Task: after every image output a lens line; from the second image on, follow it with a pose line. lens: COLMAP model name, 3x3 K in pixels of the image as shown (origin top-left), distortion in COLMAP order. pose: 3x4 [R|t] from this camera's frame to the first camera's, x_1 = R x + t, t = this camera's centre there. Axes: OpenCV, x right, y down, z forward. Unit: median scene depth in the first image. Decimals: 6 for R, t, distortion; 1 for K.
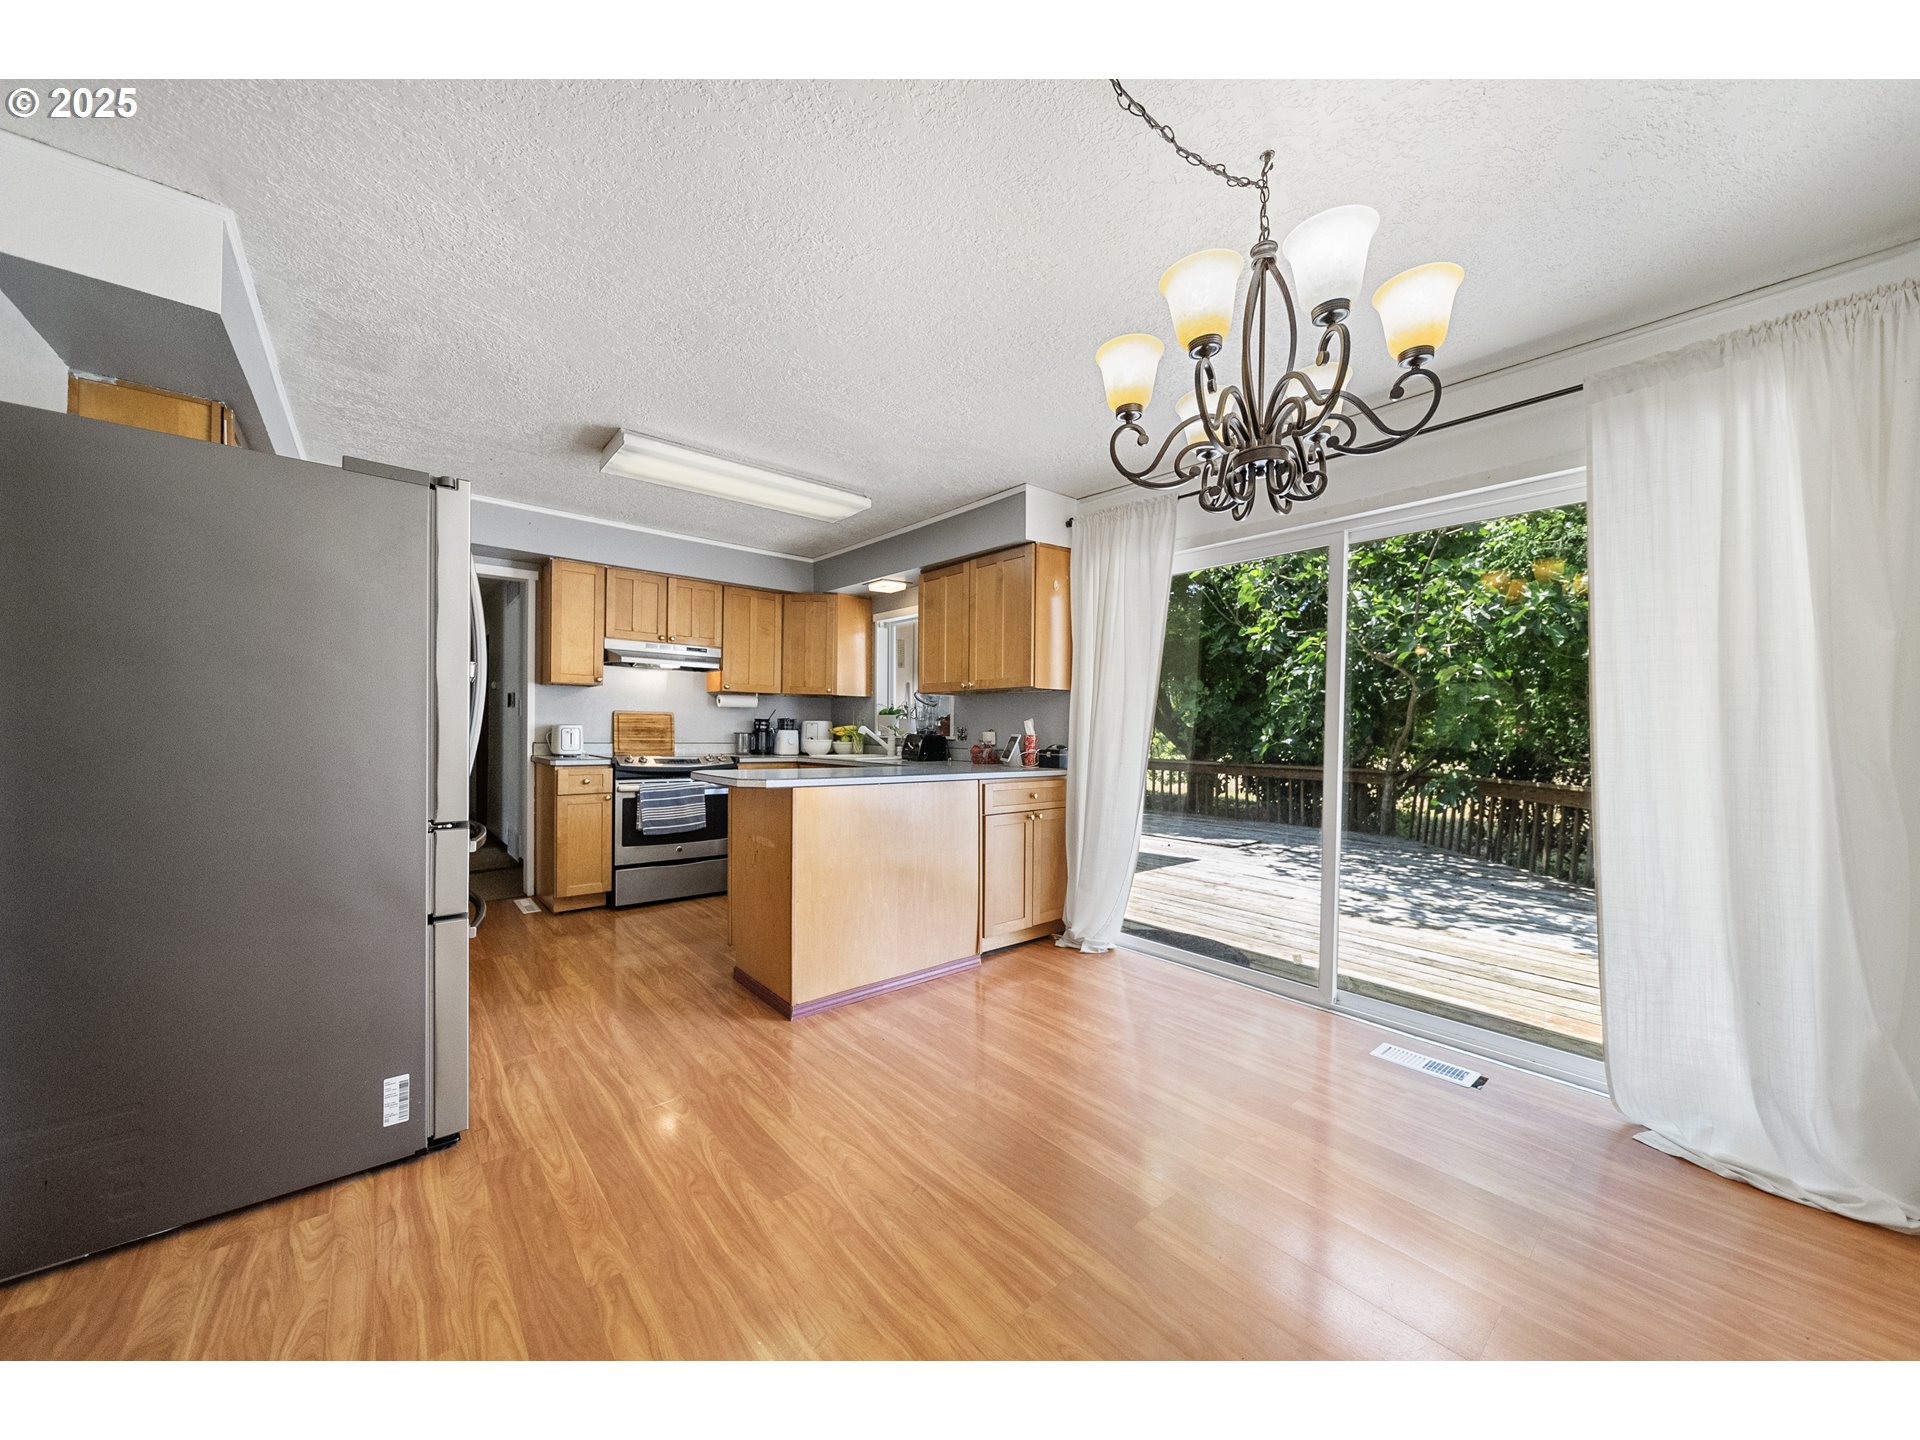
lens RADIAL K [[745.5, 0, 960.0], [0, 745.5, 720.0], [0, 0, 1]] dist [0.000173, 0.000007]
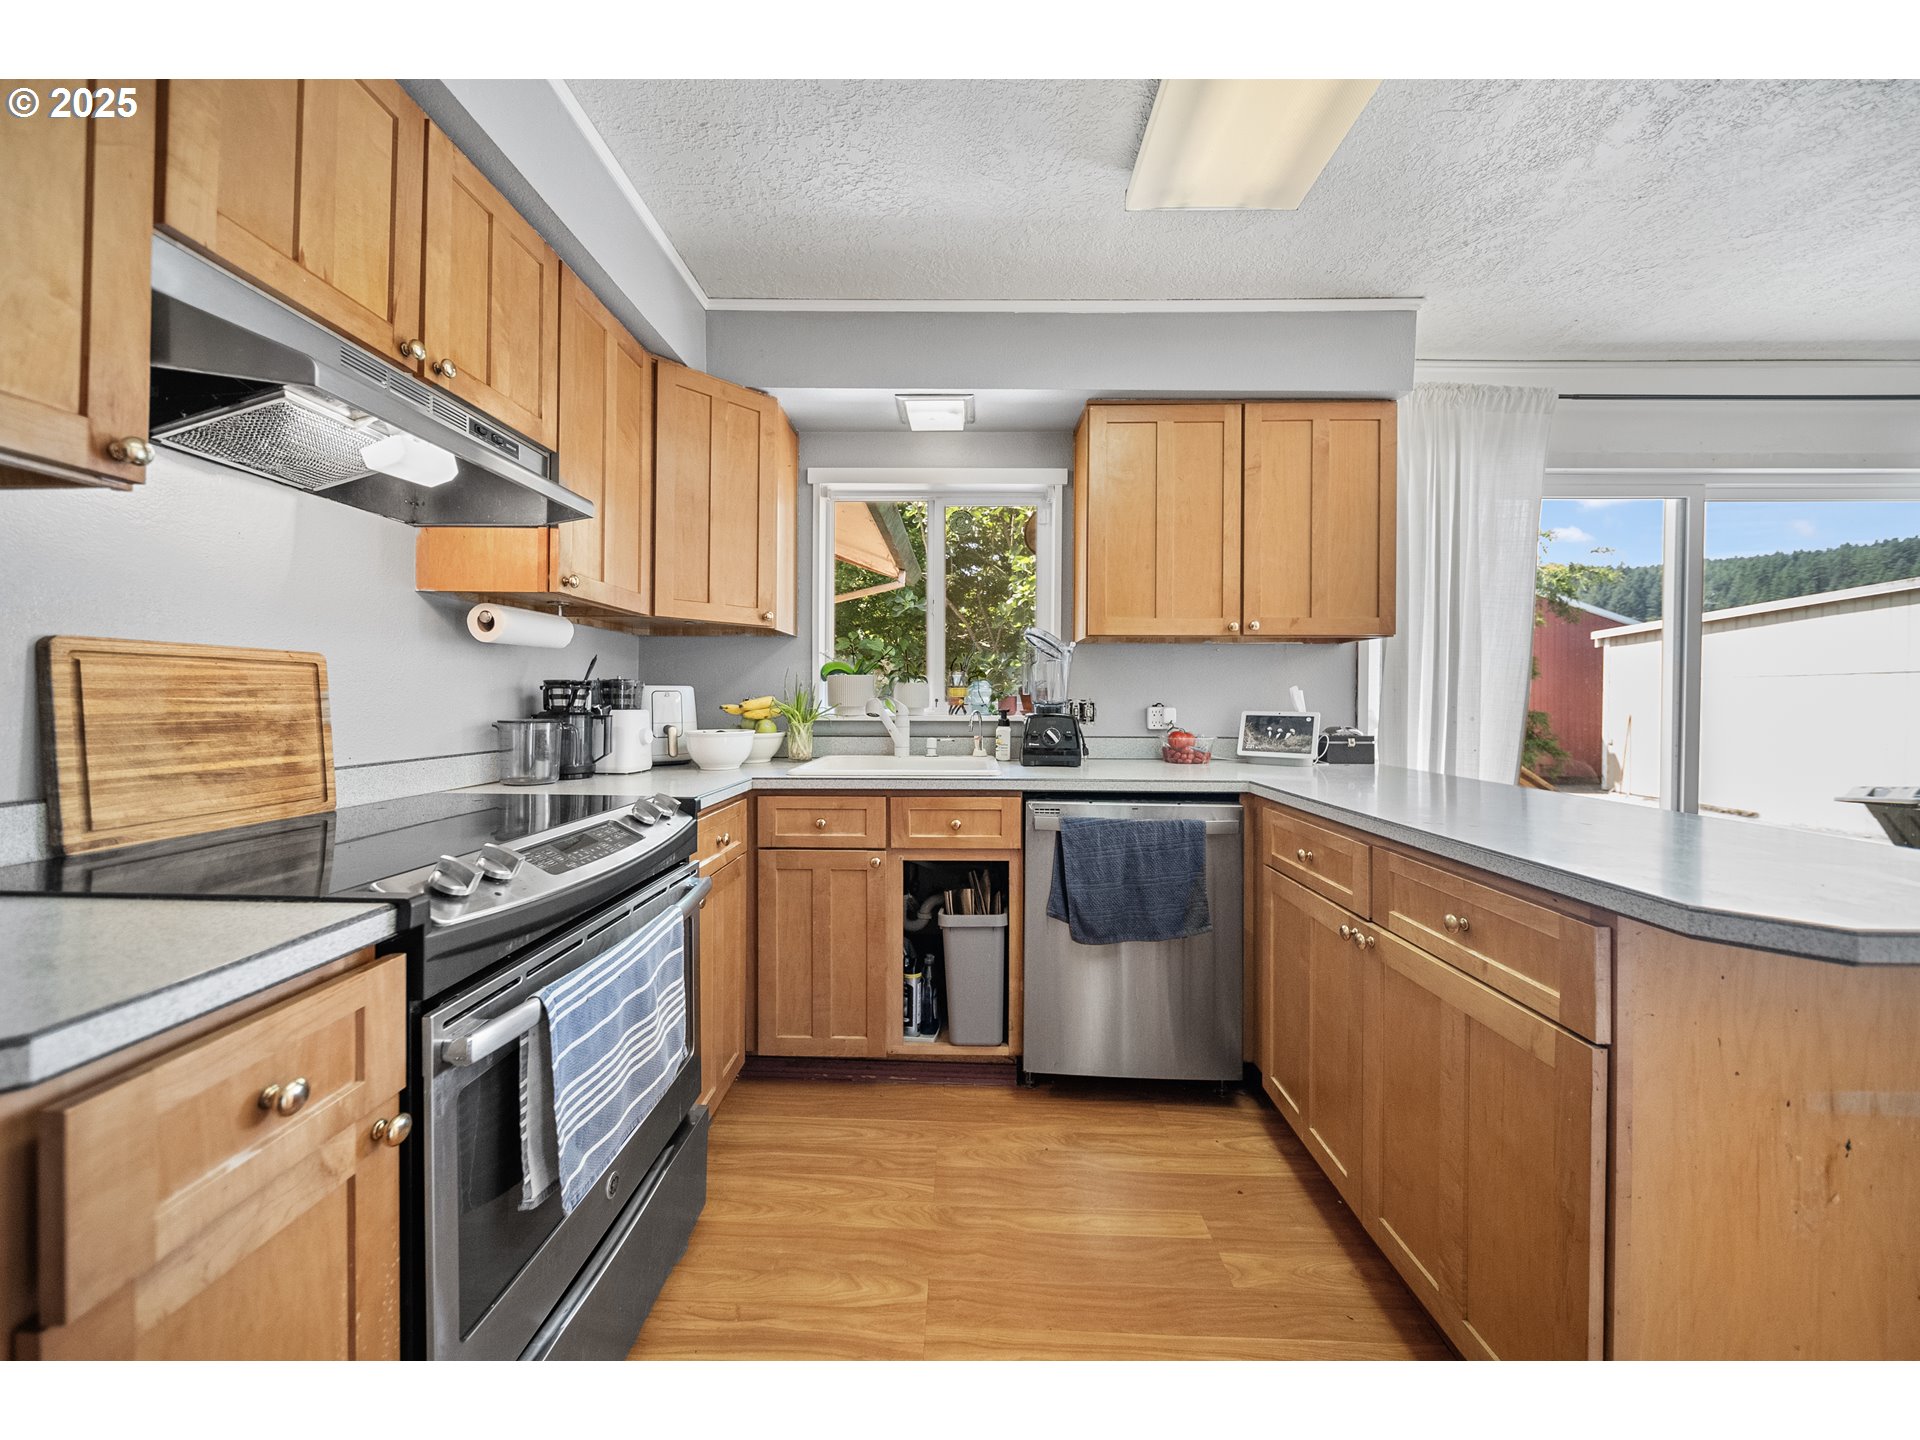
lens RADIAL K [[693.7, 0, 960.0], [0, 693.7, 720.0], [0, 0, 1]] dist [0.000184, -0.000004]
pose [[0.690328, -0.033359, 0.722727, -0.475994], [-0.002049, 0.998842, 0.048061, 0.000841], [-0.723494, -0.034659, 0.689461, 0.768763]]
